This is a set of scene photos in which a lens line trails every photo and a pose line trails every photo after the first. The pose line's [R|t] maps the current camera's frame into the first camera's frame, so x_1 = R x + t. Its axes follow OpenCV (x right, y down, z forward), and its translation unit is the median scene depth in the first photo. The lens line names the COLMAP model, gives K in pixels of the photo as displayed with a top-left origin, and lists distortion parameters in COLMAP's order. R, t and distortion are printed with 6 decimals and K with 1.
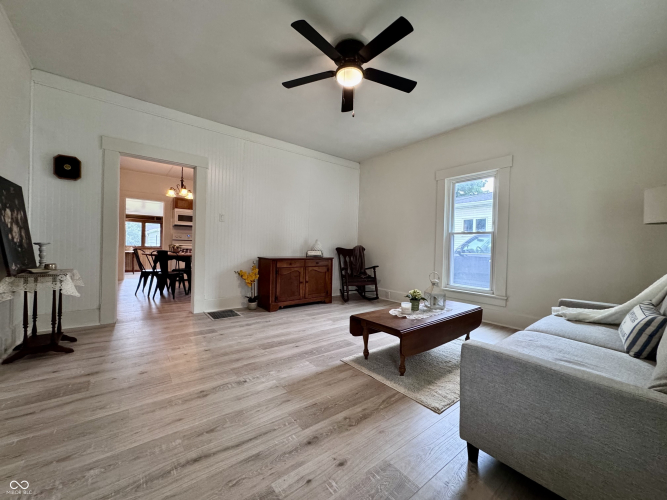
lens RADIAL K [[266.8, 0, 331.6], [0, 266.8, 246.7], [0, 0, 1]] dist [0.000659, -0.000225]
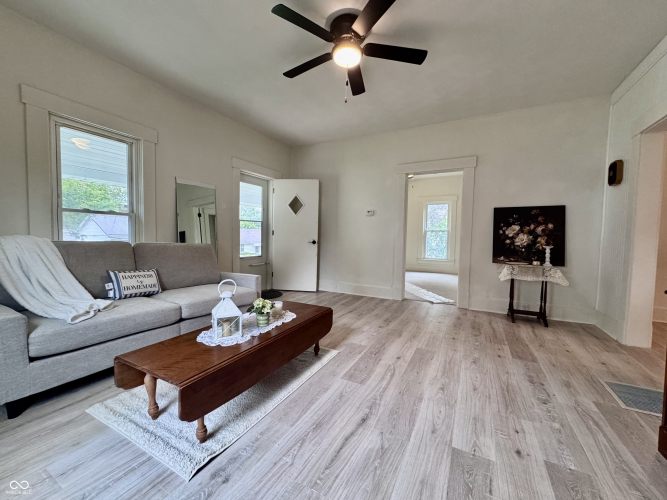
lens RADIAL K [[266.8, 0, 332.9], [0, 266.8, 248.2], [0, 0, 1]] dist [0.000659, -0.000225]
pose [[-0.912334, -0.015139, -0.409166, 0.447697], [-0.034867, 0.998559, 0.040799, -0.015549], [0.407959, 0.051489, -0.911547, 1.757350]]
